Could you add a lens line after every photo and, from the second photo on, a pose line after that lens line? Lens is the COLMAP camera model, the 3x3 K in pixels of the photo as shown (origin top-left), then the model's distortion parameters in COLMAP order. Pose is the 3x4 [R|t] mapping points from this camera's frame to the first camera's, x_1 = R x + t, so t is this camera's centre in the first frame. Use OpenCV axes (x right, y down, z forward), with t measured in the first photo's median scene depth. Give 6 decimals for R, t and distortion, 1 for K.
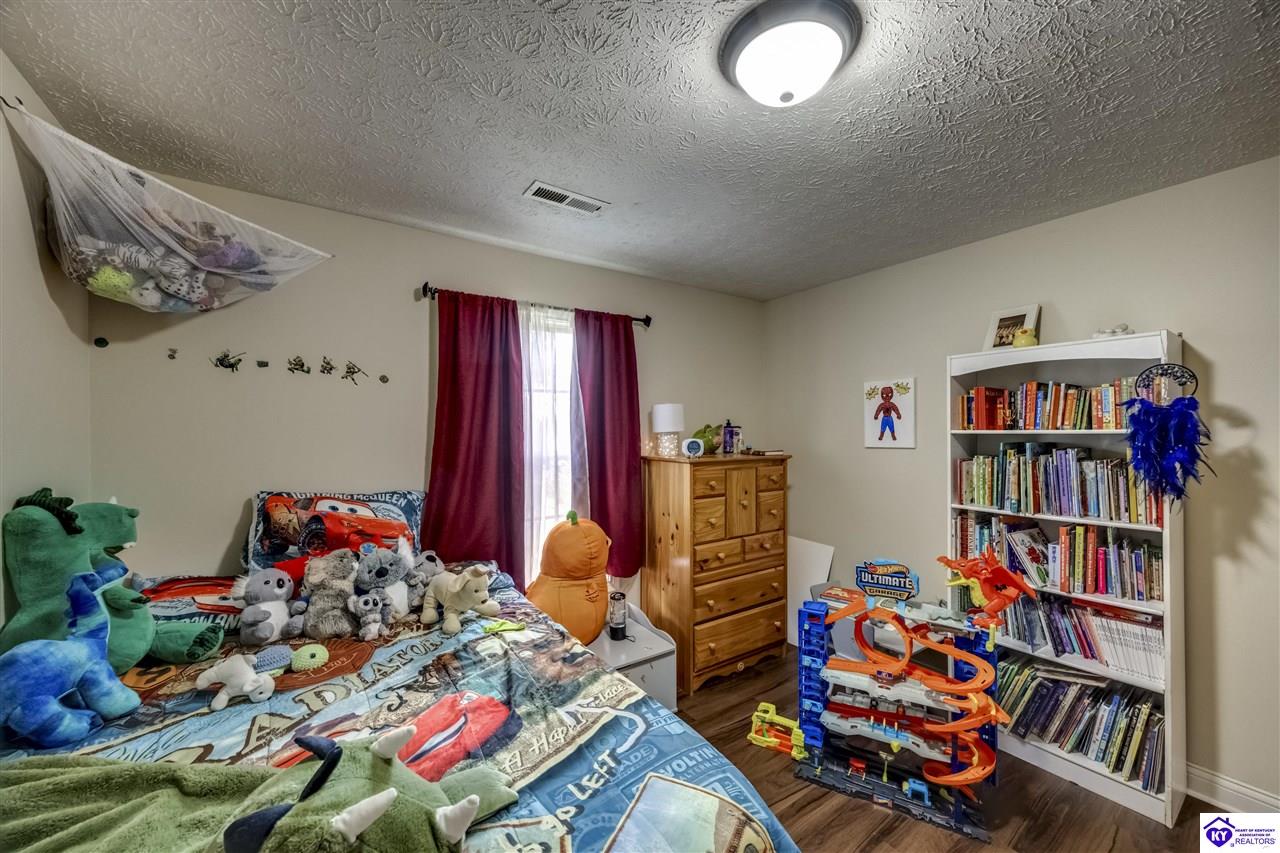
lens RADIAL K [[491.6, 0, 640.0], [0, 491.6, 426.5], [0, 0, 1]] dist [0.023487, -0.000087]
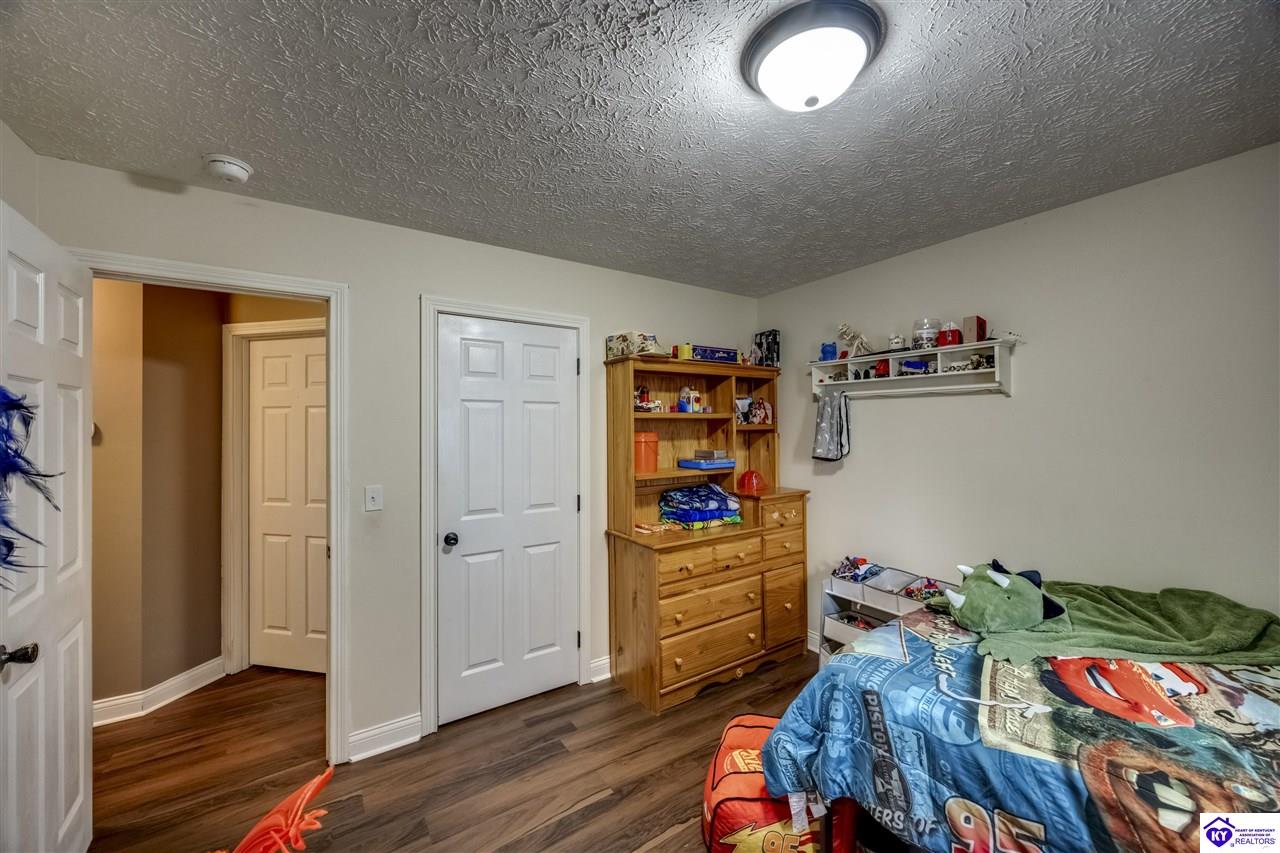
lens RADIAL K [[491.6, 0, 640.0], [0, 491.6, 426.5], [0, 0, 1]] dist [0.023487, -0.000087]
pose [[-0.999936, 0.001588, 0.011175, 0.692580], [0.001556, 0.999995, -0.002897, -0.006900], [-0.011179, -0.002879, -0.999933, 2.153972]]
